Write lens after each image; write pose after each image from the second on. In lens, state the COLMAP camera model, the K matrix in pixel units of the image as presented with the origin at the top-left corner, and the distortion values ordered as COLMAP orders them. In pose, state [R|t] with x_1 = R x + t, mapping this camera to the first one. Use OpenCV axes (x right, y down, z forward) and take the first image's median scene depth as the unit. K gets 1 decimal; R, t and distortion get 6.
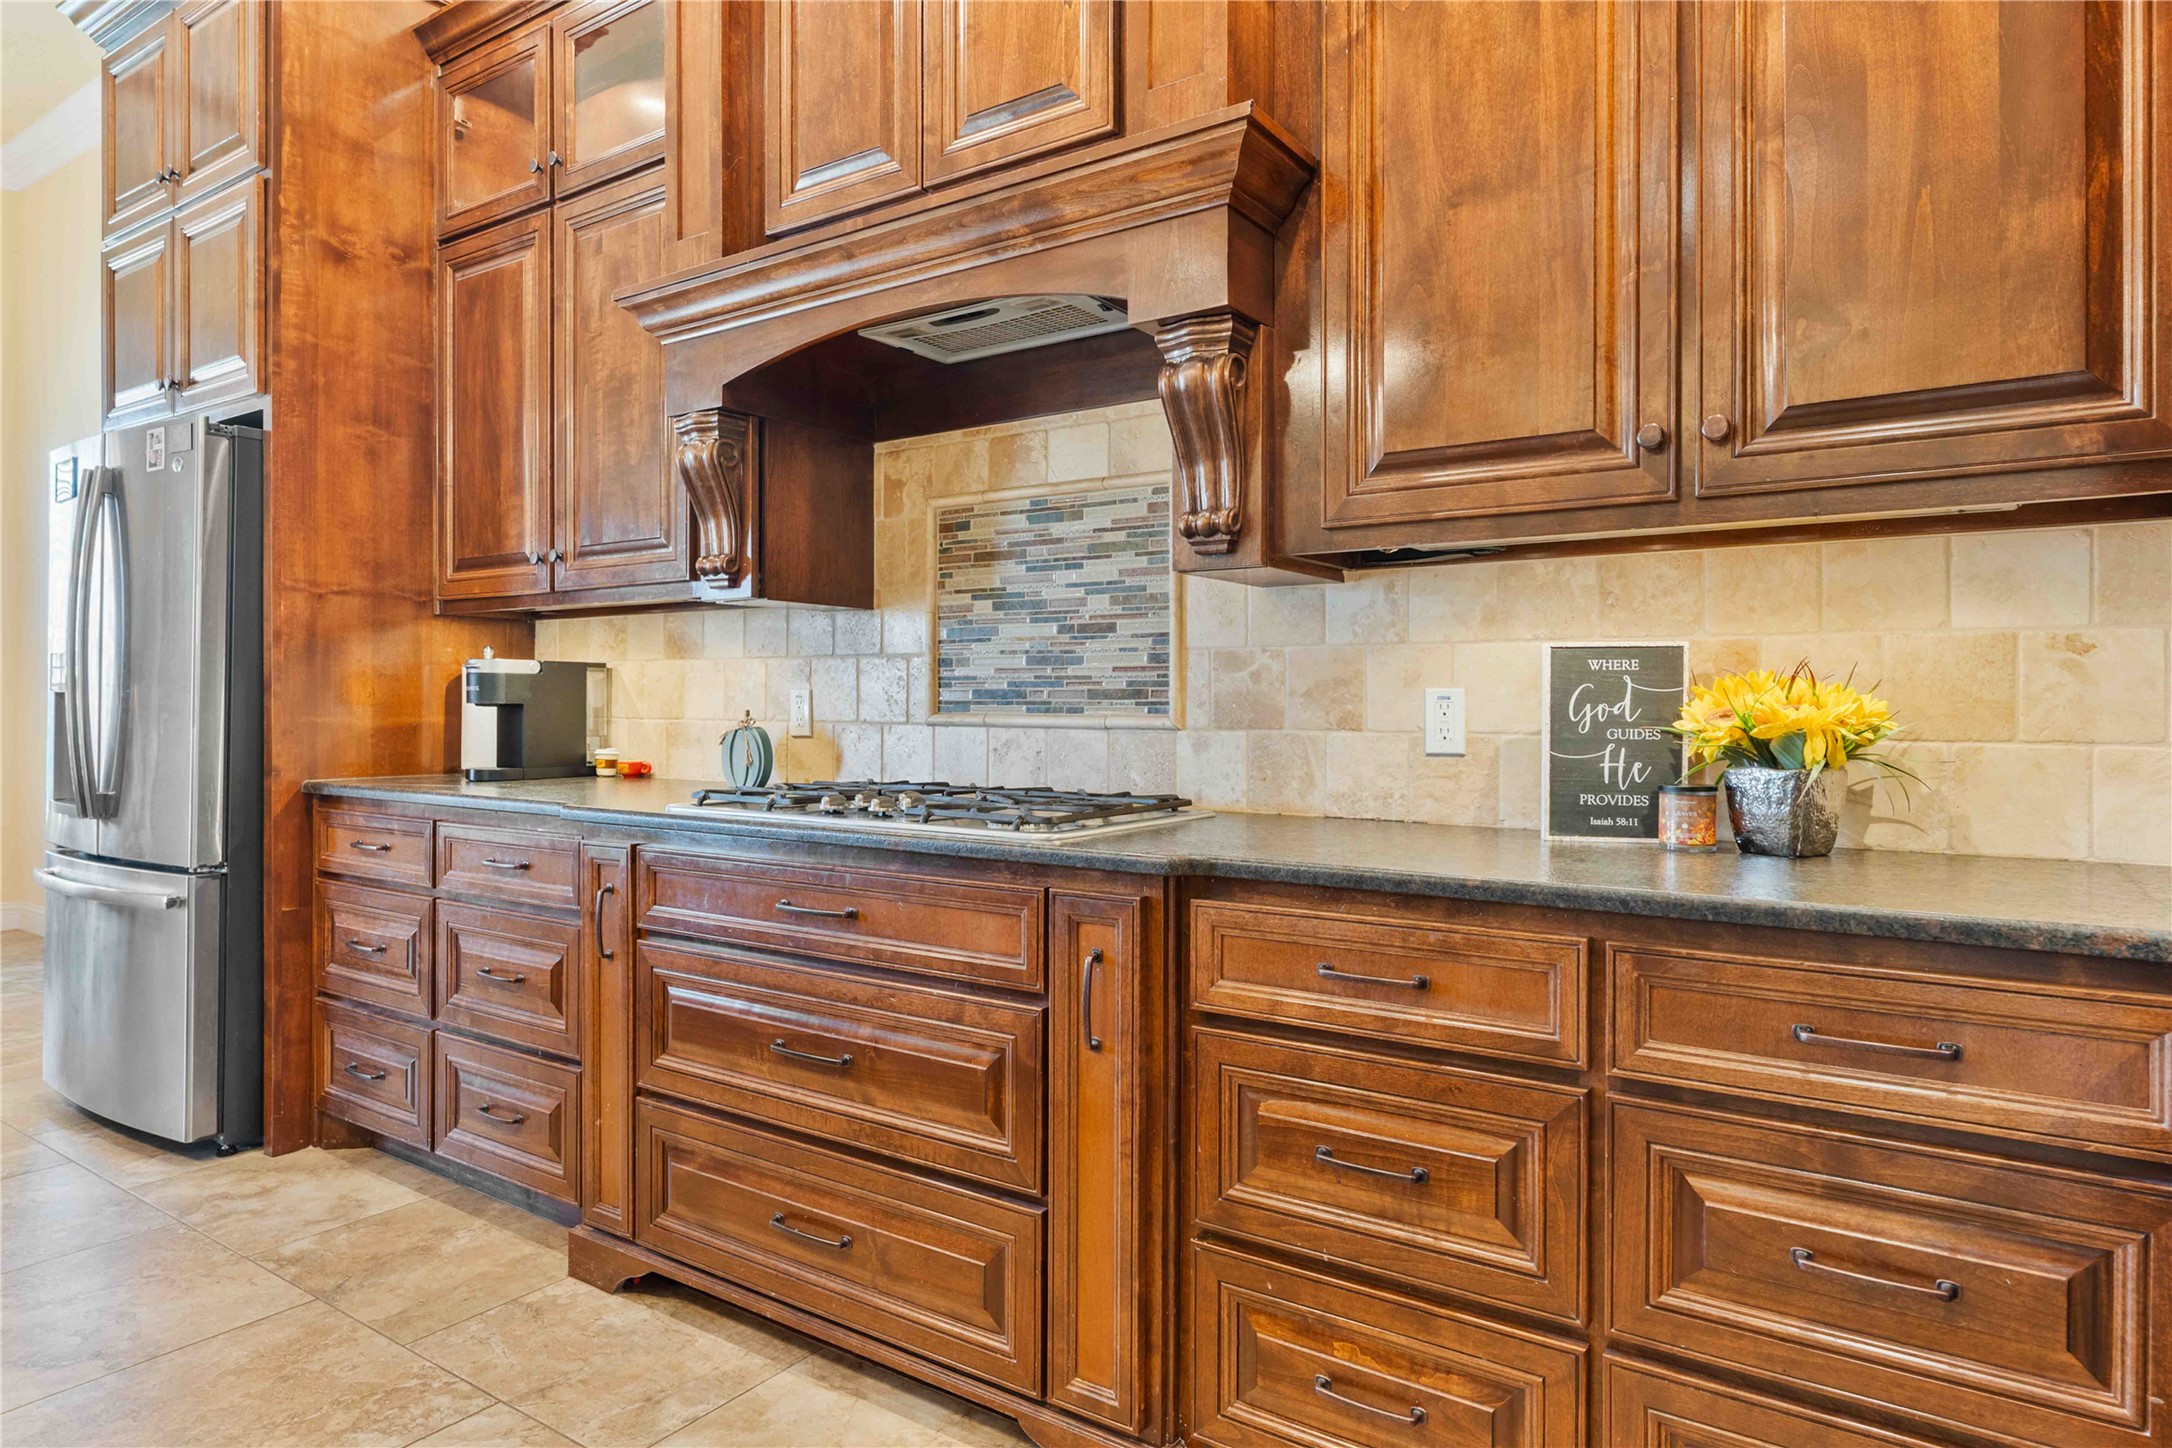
lens RADIAL K [[1275.1, 0, 1096.4], [0, 1275.1, 720.1], [0, 0, 1]] dist [-0.000496, -0.000278]
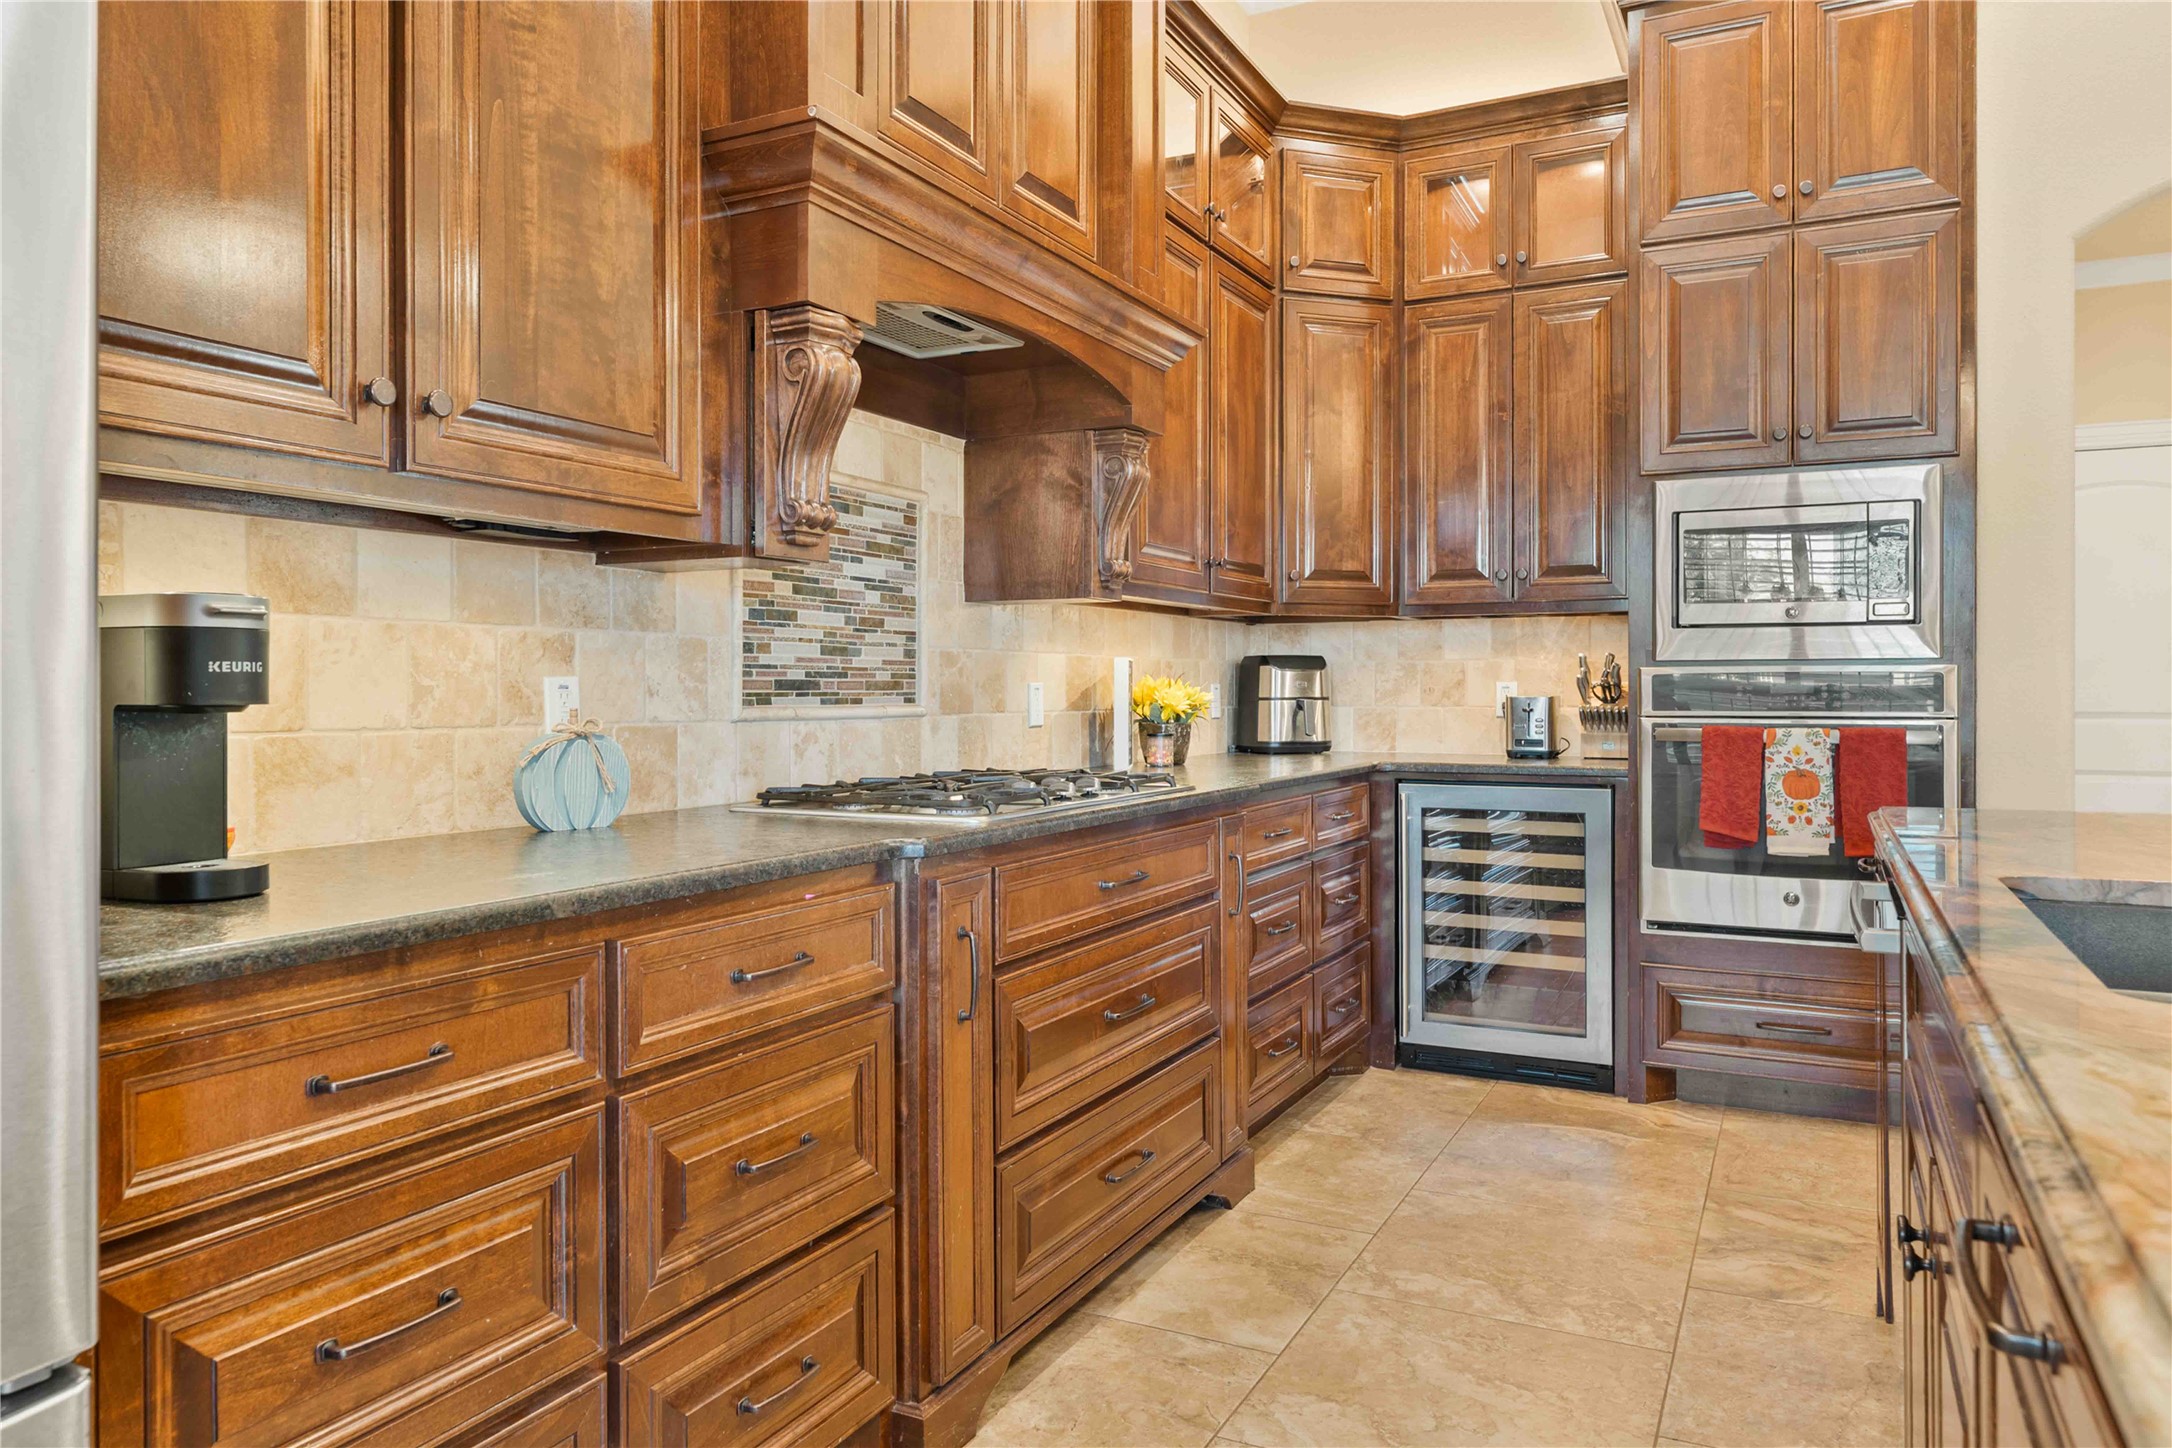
lens RADIAL K [[1444.0, 0, 1087.2], [0, 1444.0, 713.1], [0, 0, 1]] dist [-0.001535, -0.000001]
pose [[-0.128227, -0.020750, 0.991528, -1.204038], [0.009939, 0.999704, 0.022207, -0.022279], [-0.991695, 0.012703, -0.127983, 0.977586]]
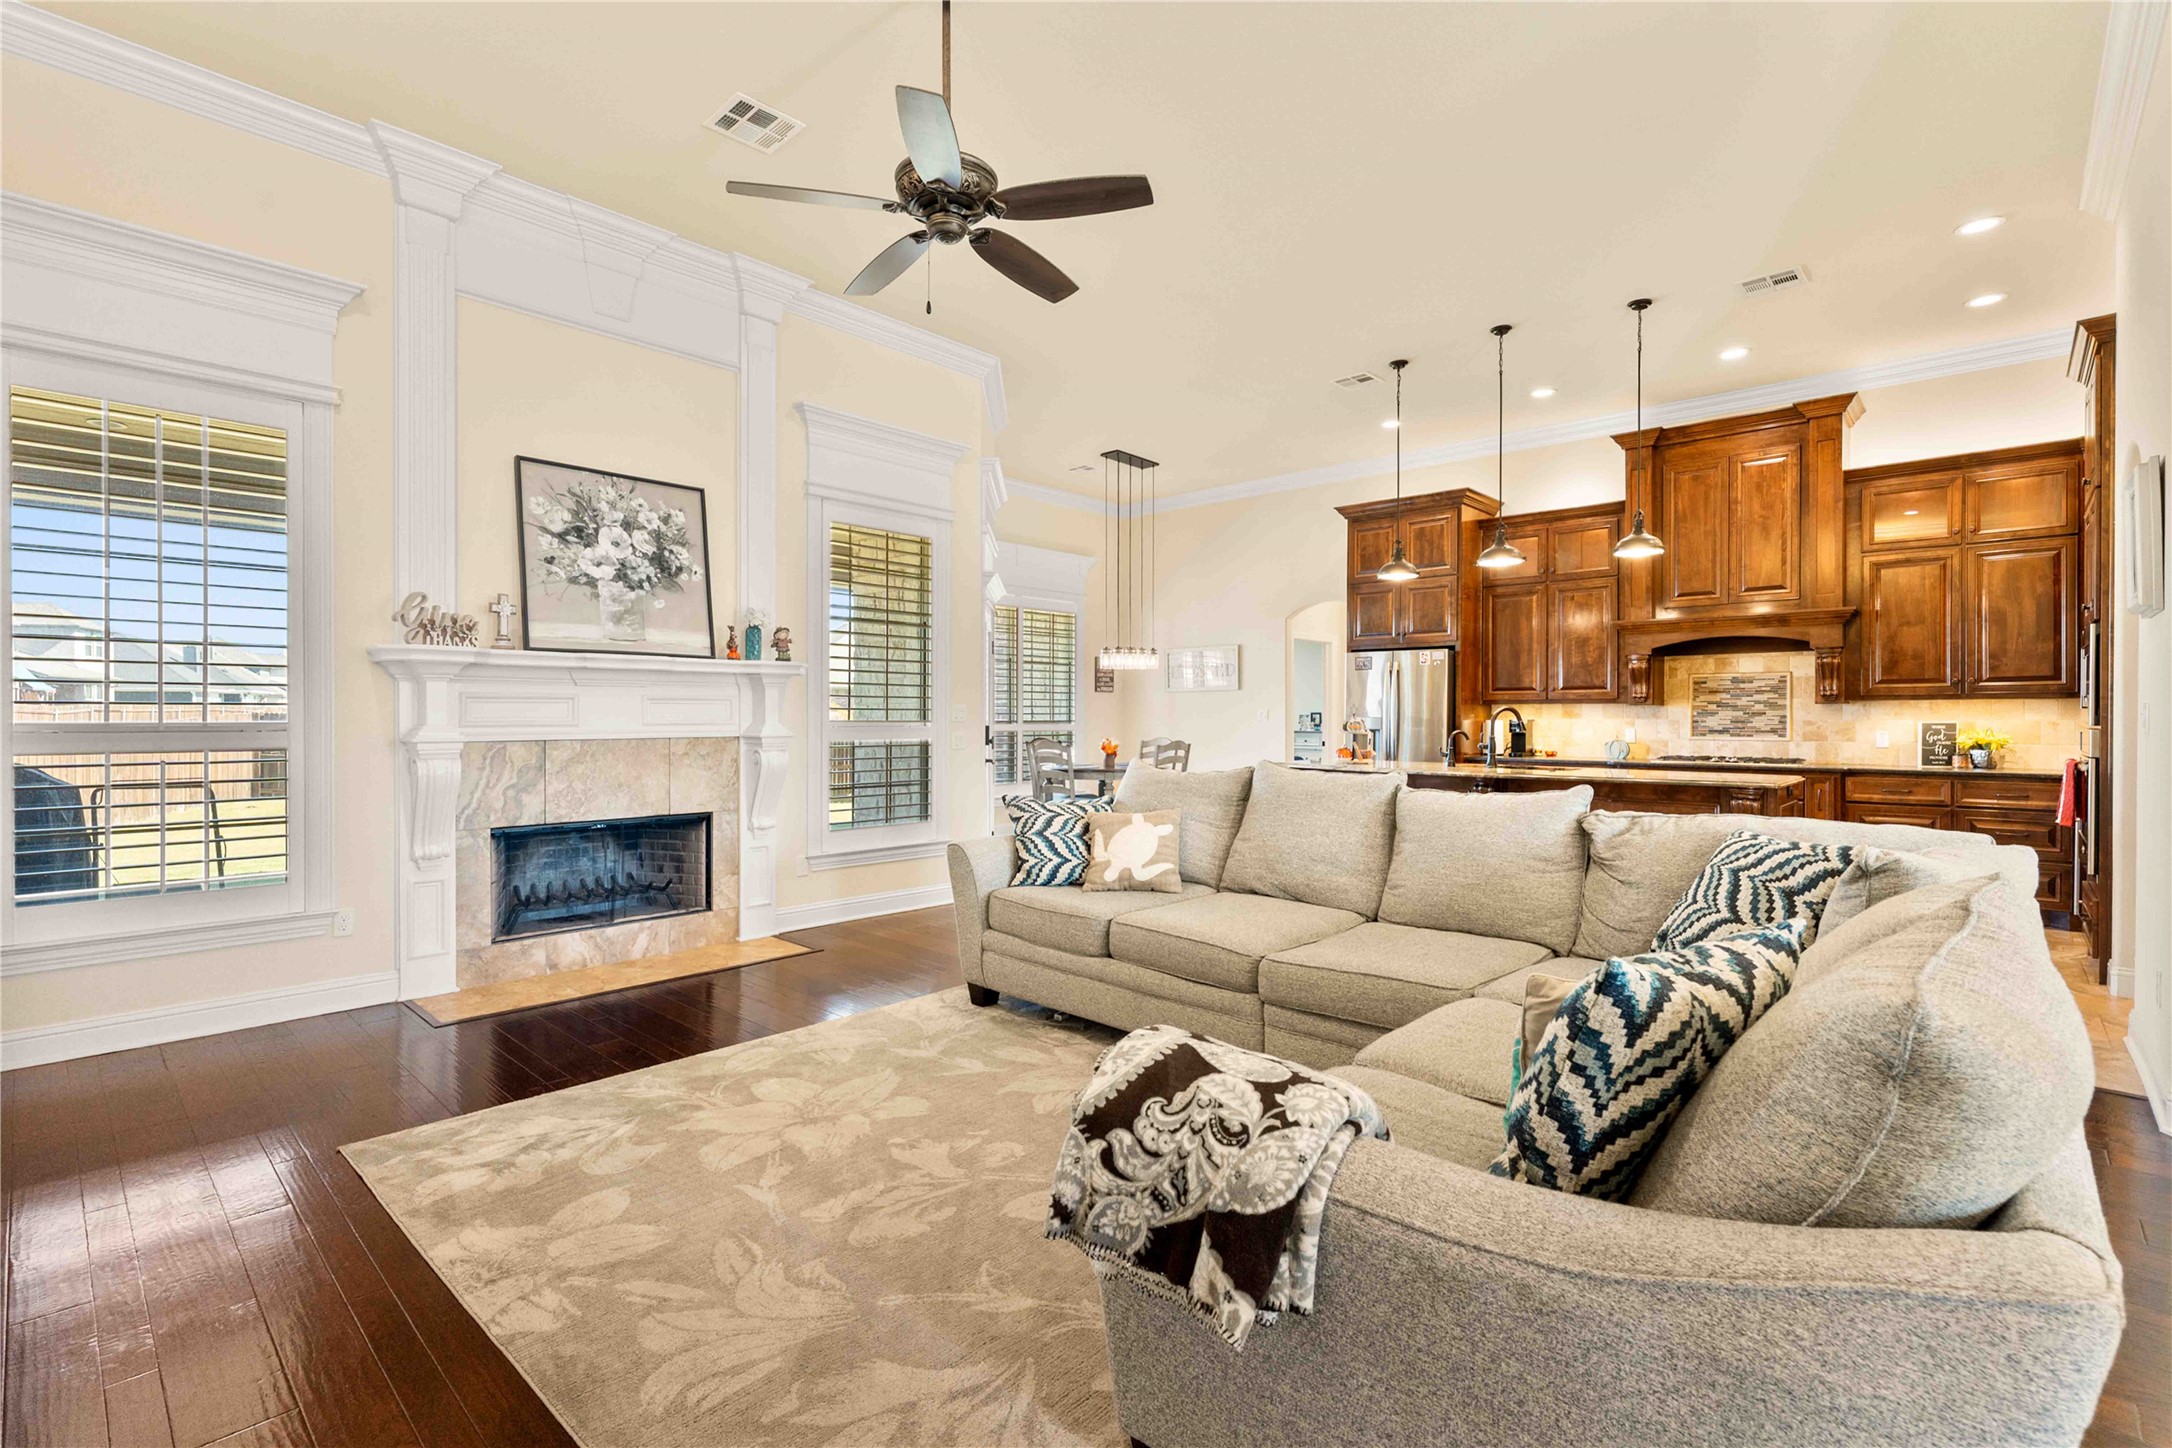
lens RADIAL K [[996.5, 0, 1078.5], [0, 996.5, 726.0], [0, 0, 1]] dist [-0.005982, -0.000443]
pose [[0.988635, 0.001169, -0.150332, -1.498173], [-0.001785, 0.999991, -0.003961, -0.021031], [0.150326, 0.004185, 0.988628, -2.107787]]
